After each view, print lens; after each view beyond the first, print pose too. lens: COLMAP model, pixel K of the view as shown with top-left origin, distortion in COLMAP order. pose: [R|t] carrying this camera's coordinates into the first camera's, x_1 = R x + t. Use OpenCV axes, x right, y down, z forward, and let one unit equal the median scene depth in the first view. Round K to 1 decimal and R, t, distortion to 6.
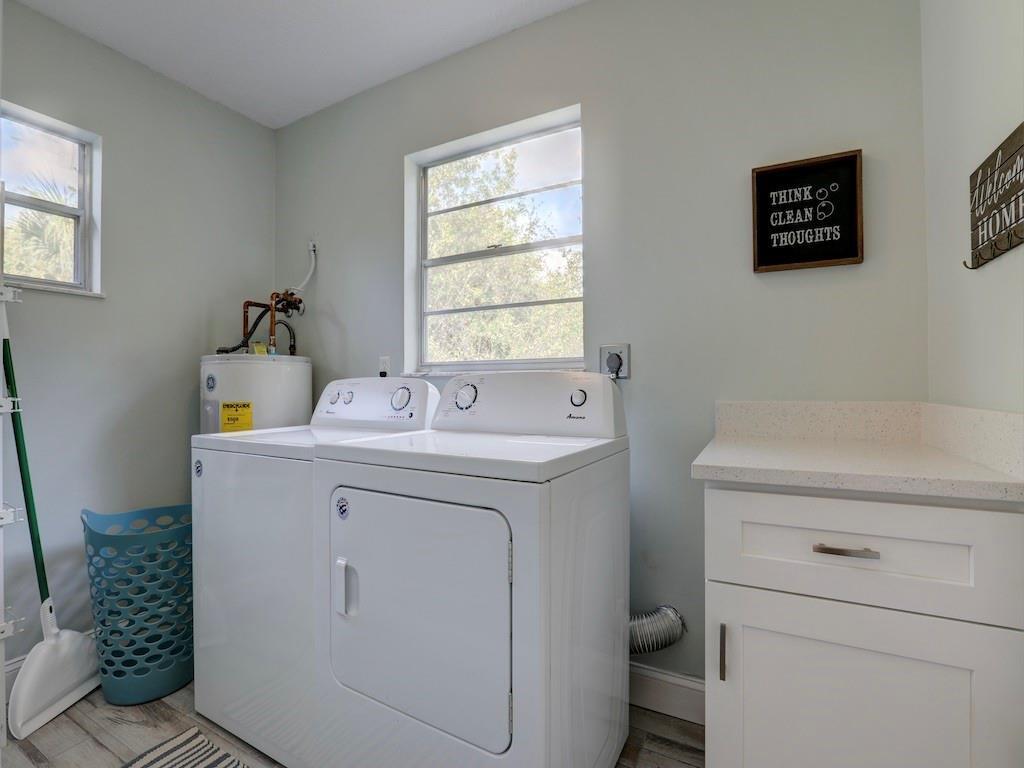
lens RADIAL K [[477.0, 0, 513.4], [0, 477.0, 381.0], [0, 0, 1]] dist [-0.002081, -0.000188]
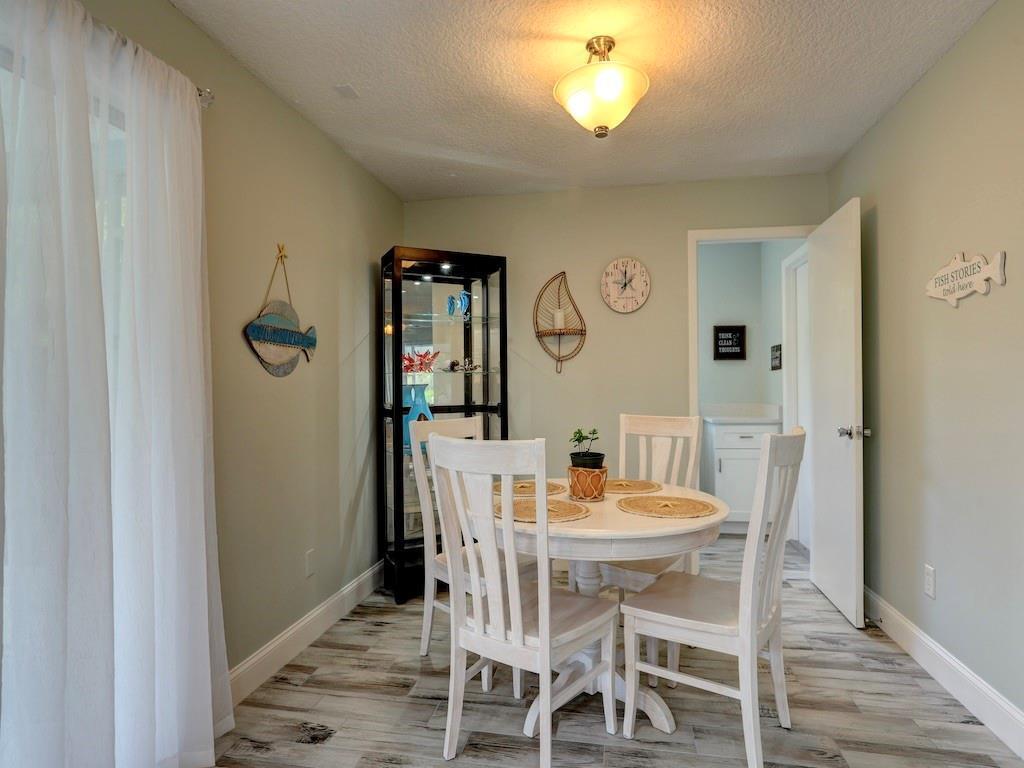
lens RADIAL K [[578.3, 0, 513.0], [0, 578.3, 392.6], [0, 0, 1]] dist [0.002399, 0.000109]
pose [[0.958796, 0.003898, 0.284068, -1.735735], [-0.002904, 0.999988, -0.003920, -0.015906], [-0.284080, 0.002934, 0.958796, -2.113648]]
